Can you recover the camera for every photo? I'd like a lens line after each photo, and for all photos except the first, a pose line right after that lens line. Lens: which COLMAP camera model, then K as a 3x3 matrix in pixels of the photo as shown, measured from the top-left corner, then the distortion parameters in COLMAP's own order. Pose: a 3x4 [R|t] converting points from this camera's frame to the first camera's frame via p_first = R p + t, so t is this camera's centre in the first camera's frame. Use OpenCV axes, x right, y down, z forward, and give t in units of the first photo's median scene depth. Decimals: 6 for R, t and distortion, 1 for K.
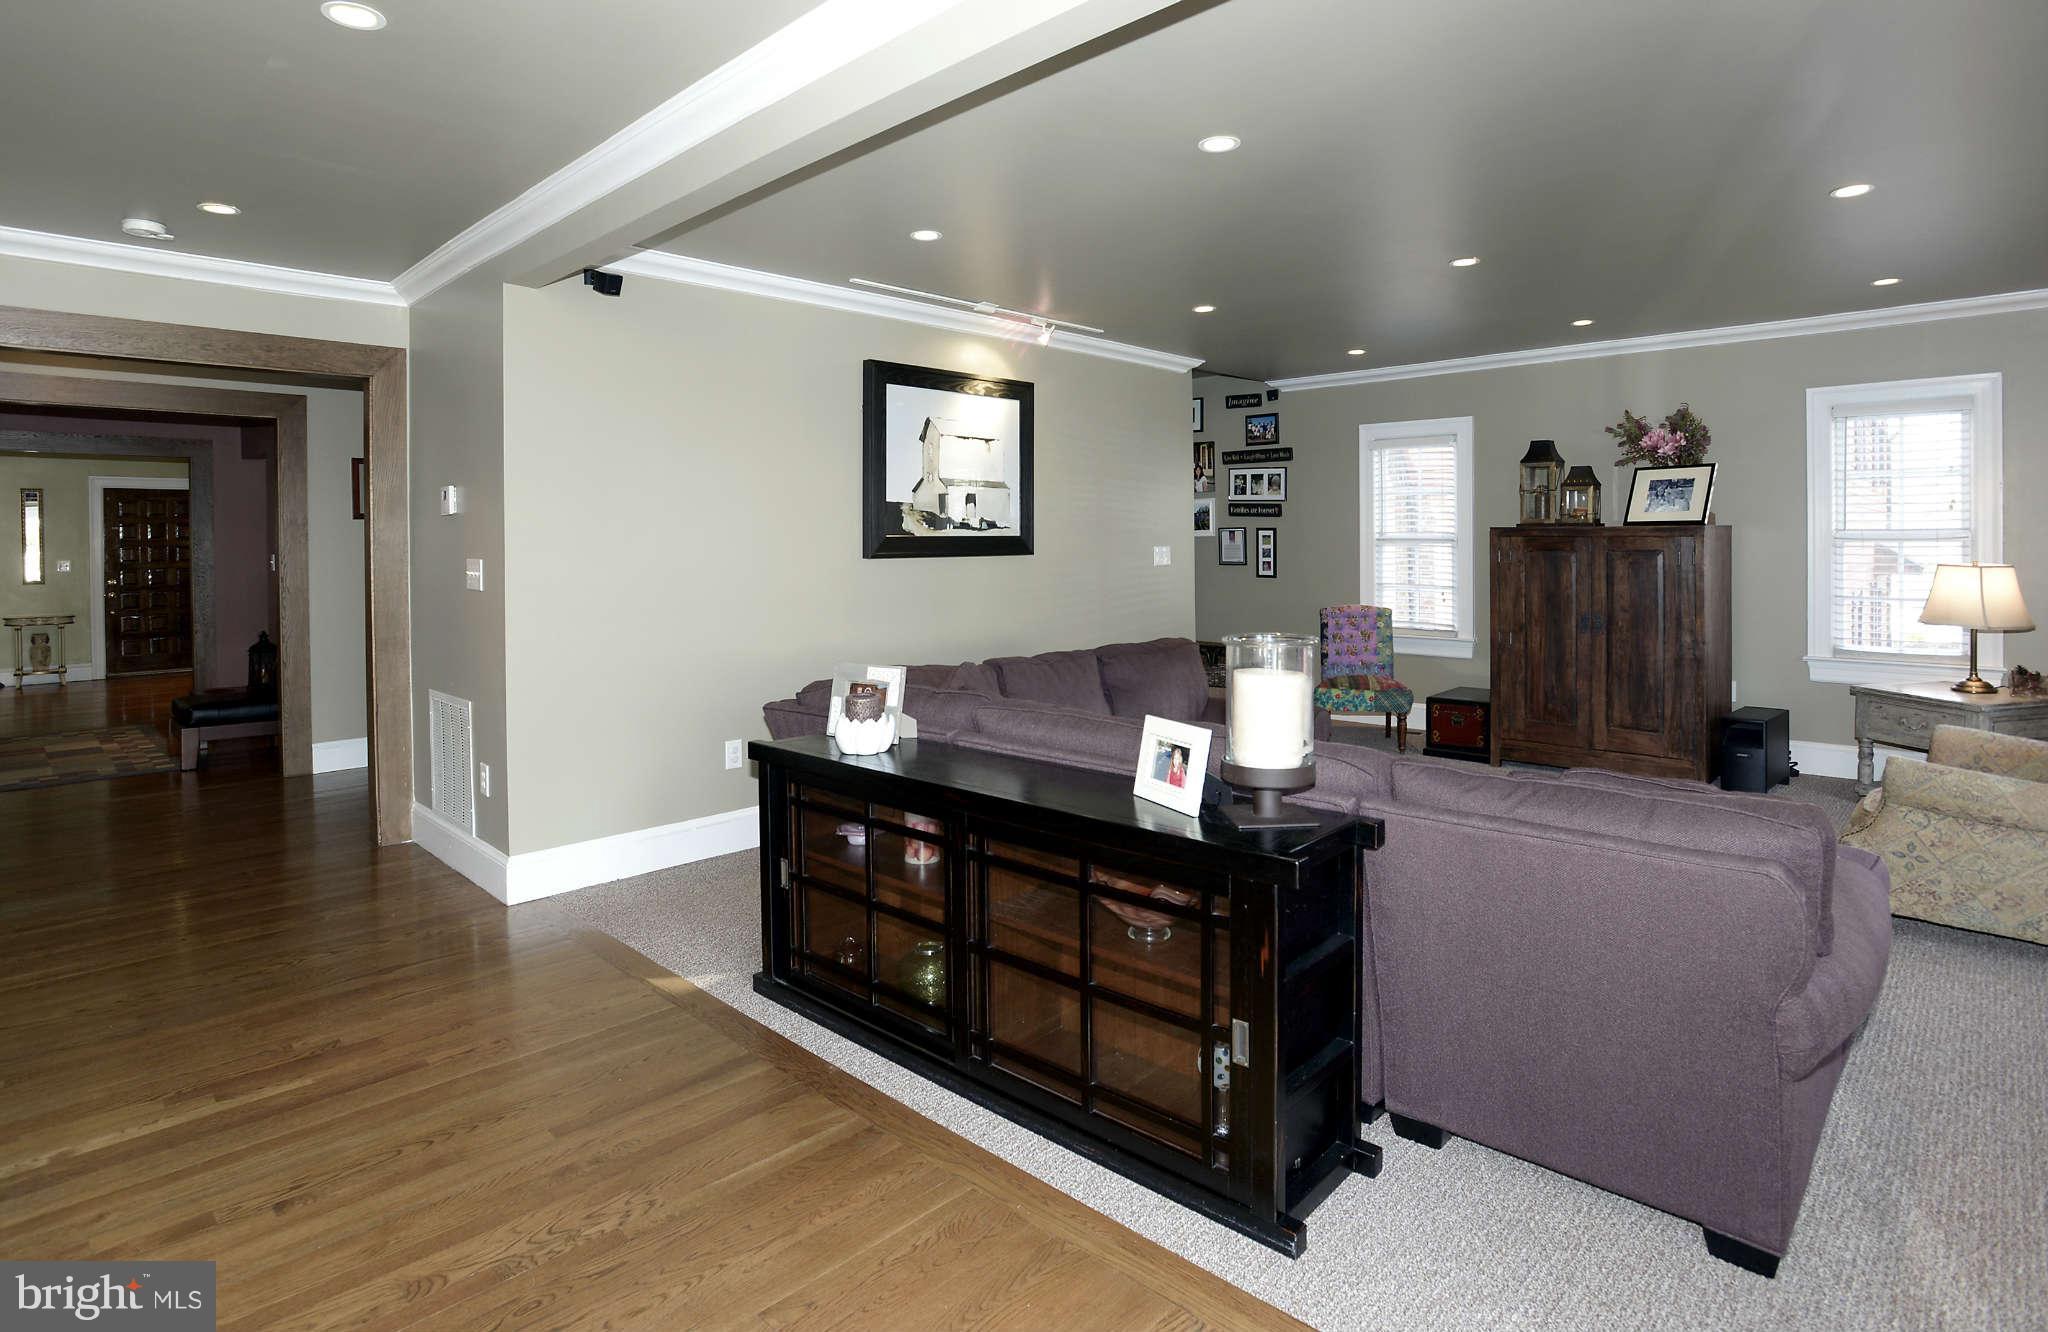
lens RADIAL K [[1066.5, 0, 1026.3], [0, 1066.5, 546.1], [0, 0, 1]] dist [-0.023599, 0.000112]
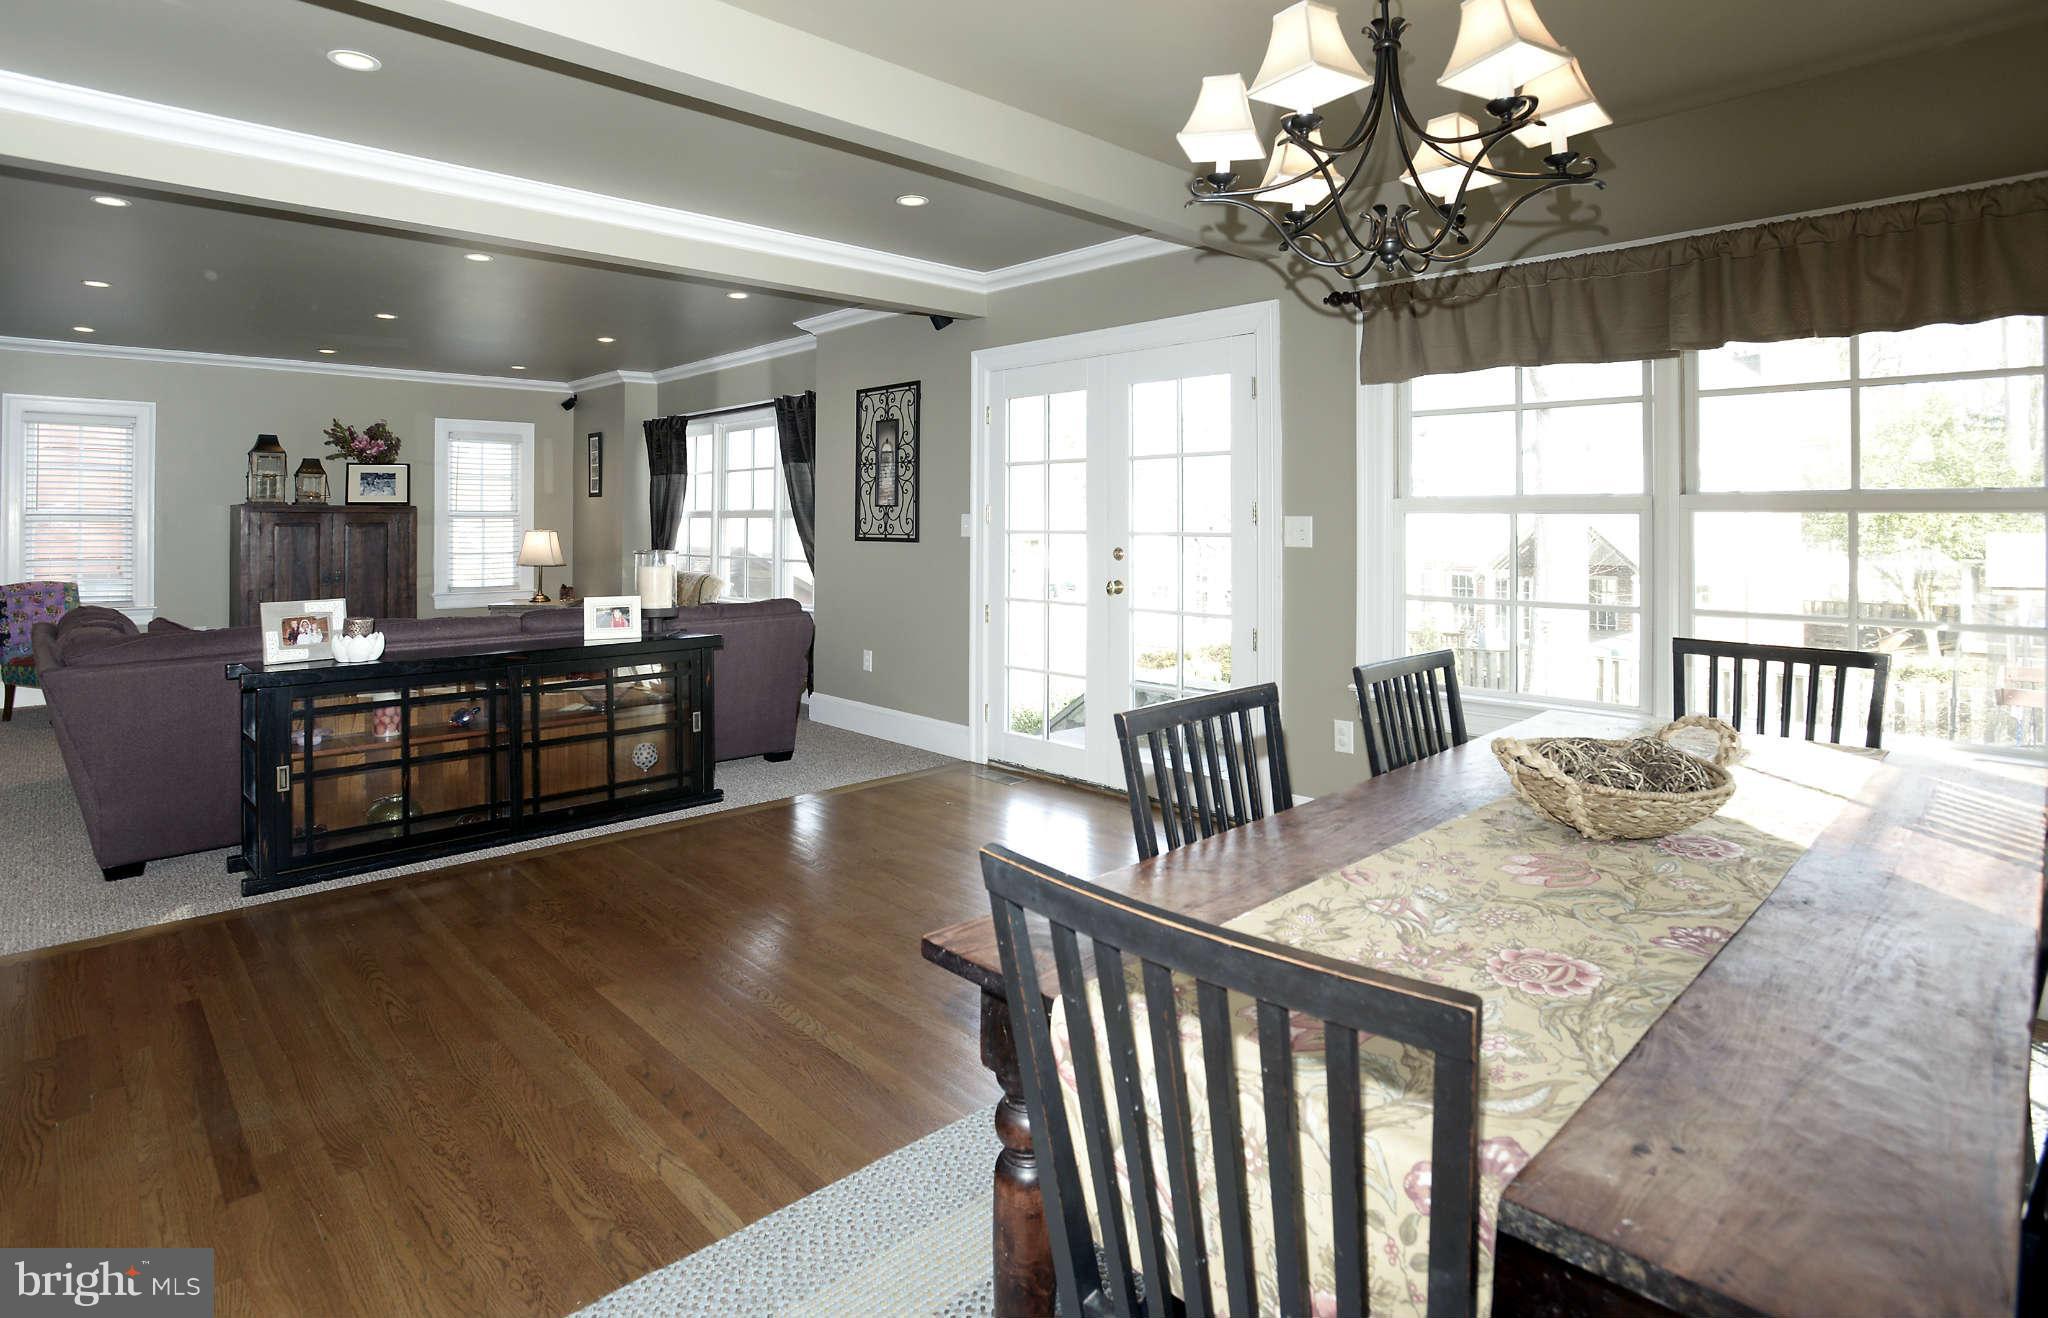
lens RADIAL K [[1043.5, 0, 1032.3], [0, 1043.5, 524.2], [0, 0, 1]] dist [-0.001240, -0.000152]
pose [[0.047561, 0.004677, 0.998857, -0.740959], [0.009551, 0.999941, -0.005136, 0.020945], [-0.998823, 0.009785, 0.047514, 0.057776]]
